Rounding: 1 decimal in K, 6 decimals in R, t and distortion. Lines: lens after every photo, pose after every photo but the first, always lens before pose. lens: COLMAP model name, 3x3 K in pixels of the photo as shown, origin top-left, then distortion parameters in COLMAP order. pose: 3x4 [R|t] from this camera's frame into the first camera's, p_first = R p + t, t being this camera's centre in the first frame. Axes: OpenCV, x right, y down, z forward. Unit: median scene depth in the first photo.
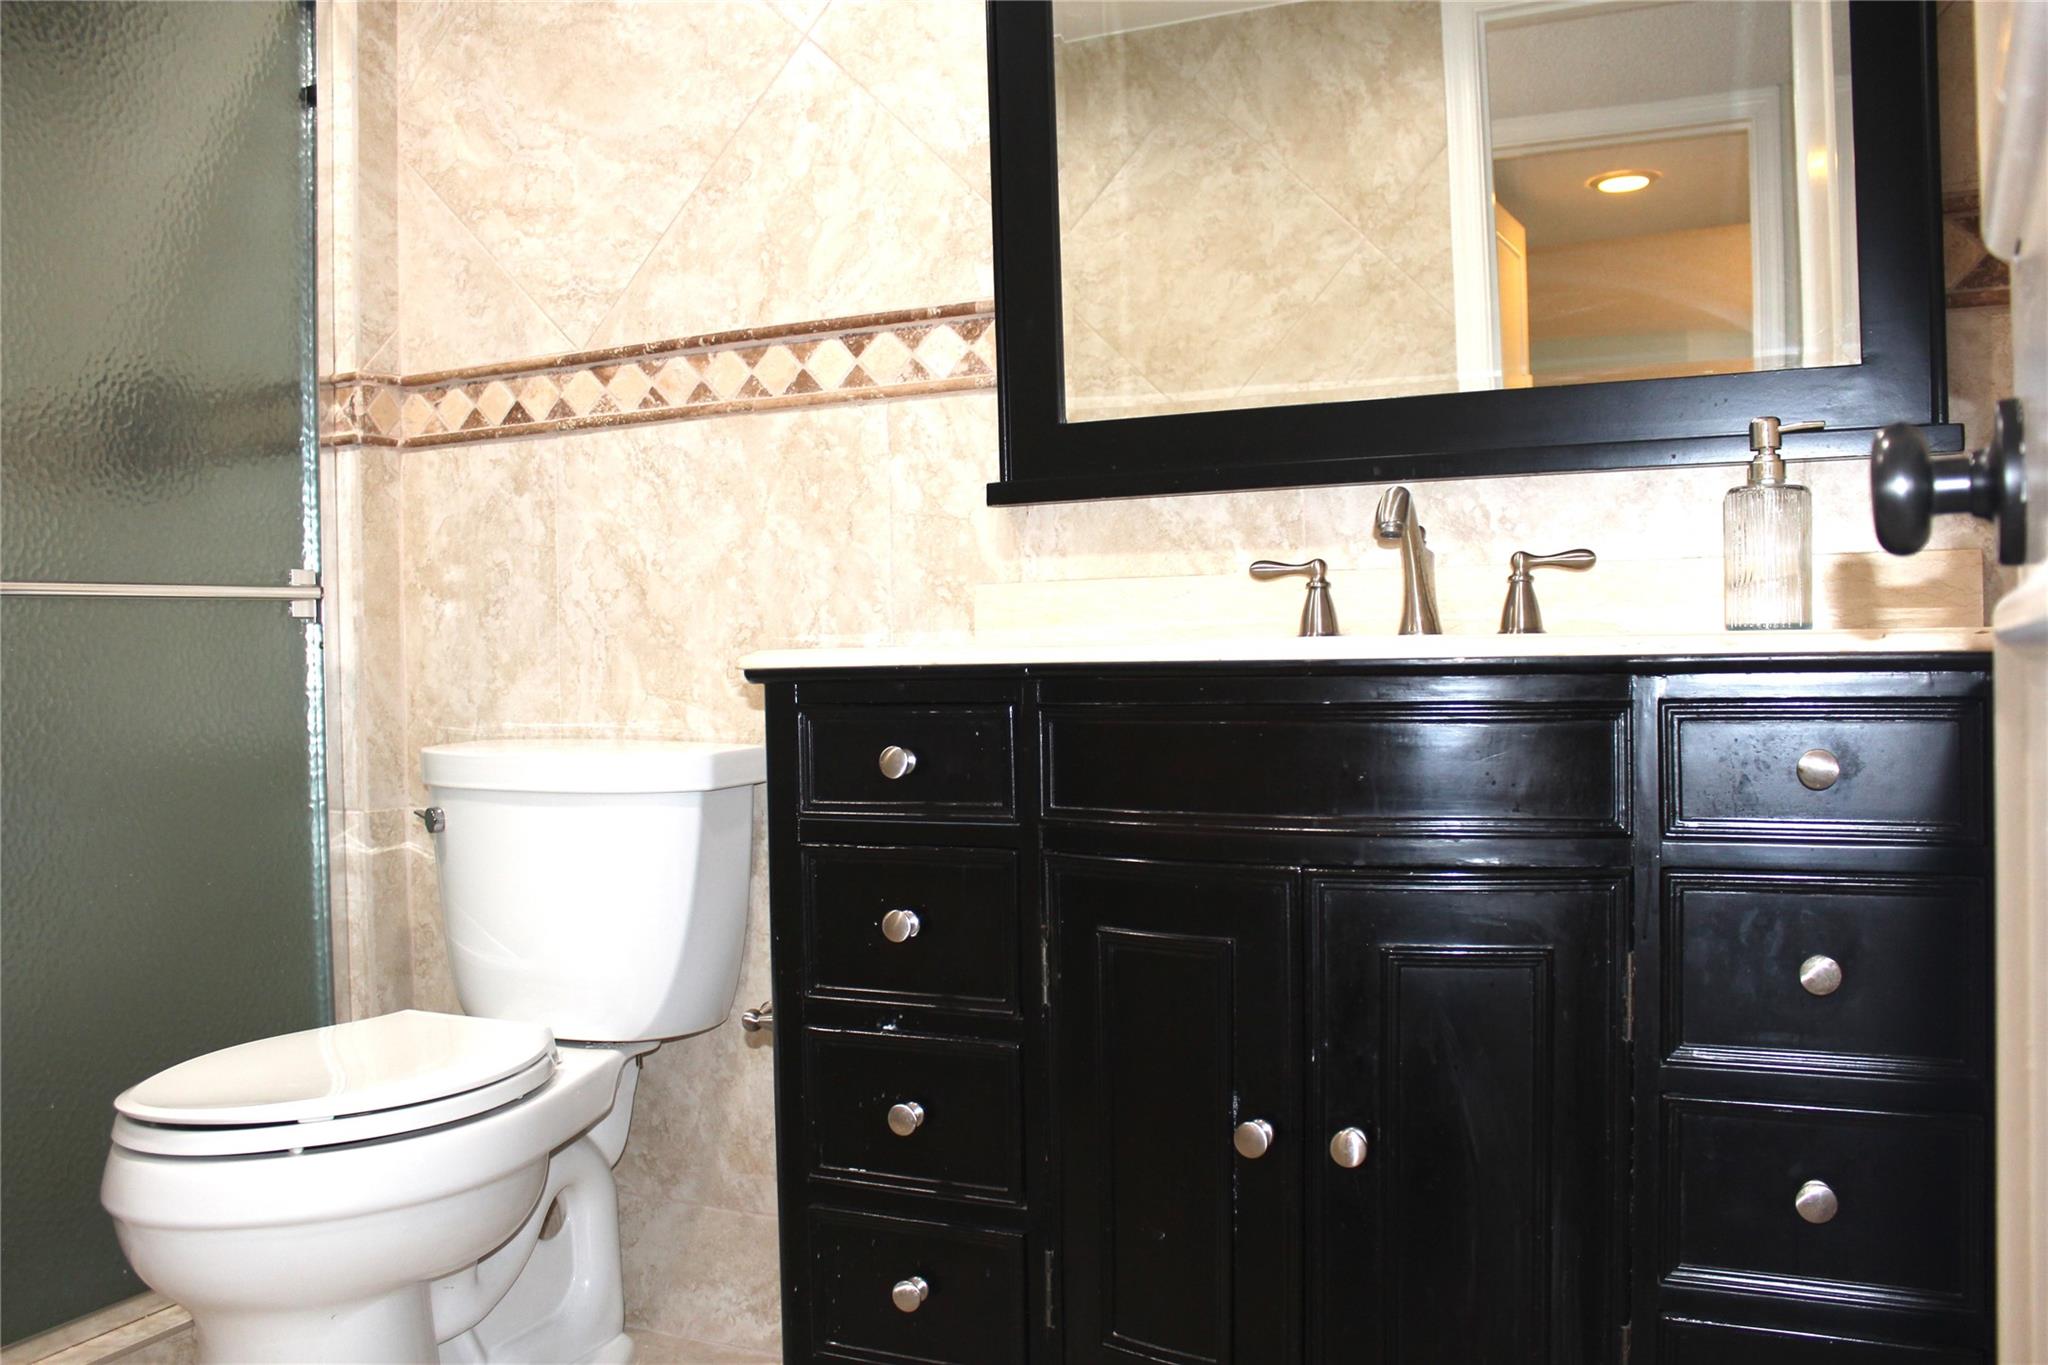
lens RADIAL K [[1715.6, 0, 1024.0], [0, 1715.6, 682.5], [0, 0, 1]] dist [-0.161132, 0.151152]
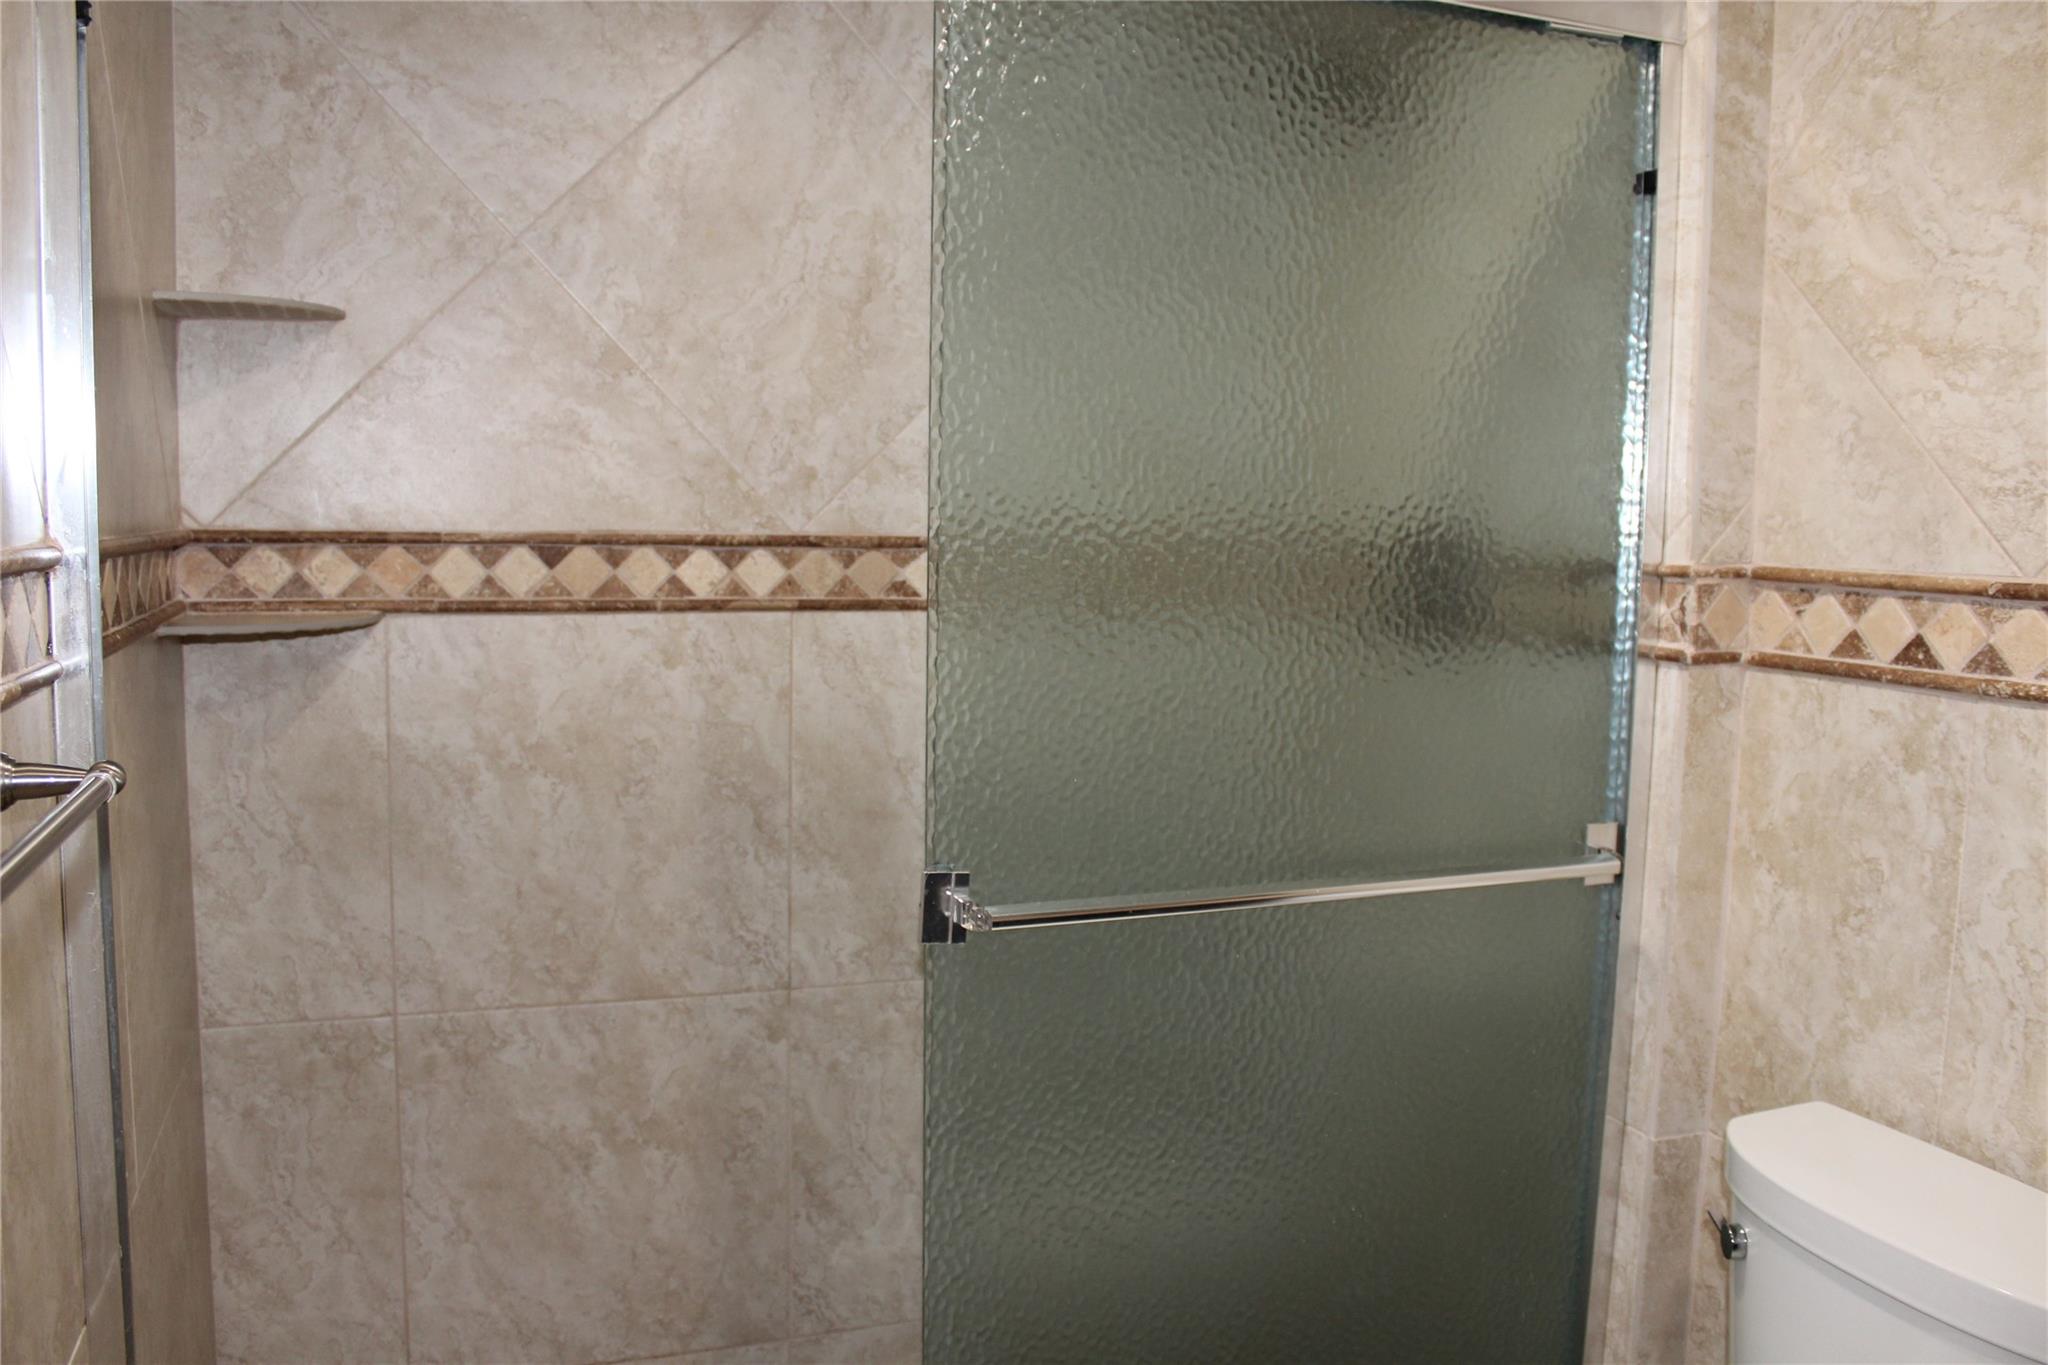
lens RADIAL K [[1697.8, 0, 1023.4], [0, 1697.8, 716.4], [0, 0, 1]] dist [-0.173469, 0.149161]
pose [[0.717366, 0.110164, -0.687931, -0.100281], [-0.047648, 0.992865, 0.109309, -0.185100], [0.695065, -0.045636, 0.717497, 0.266406]]
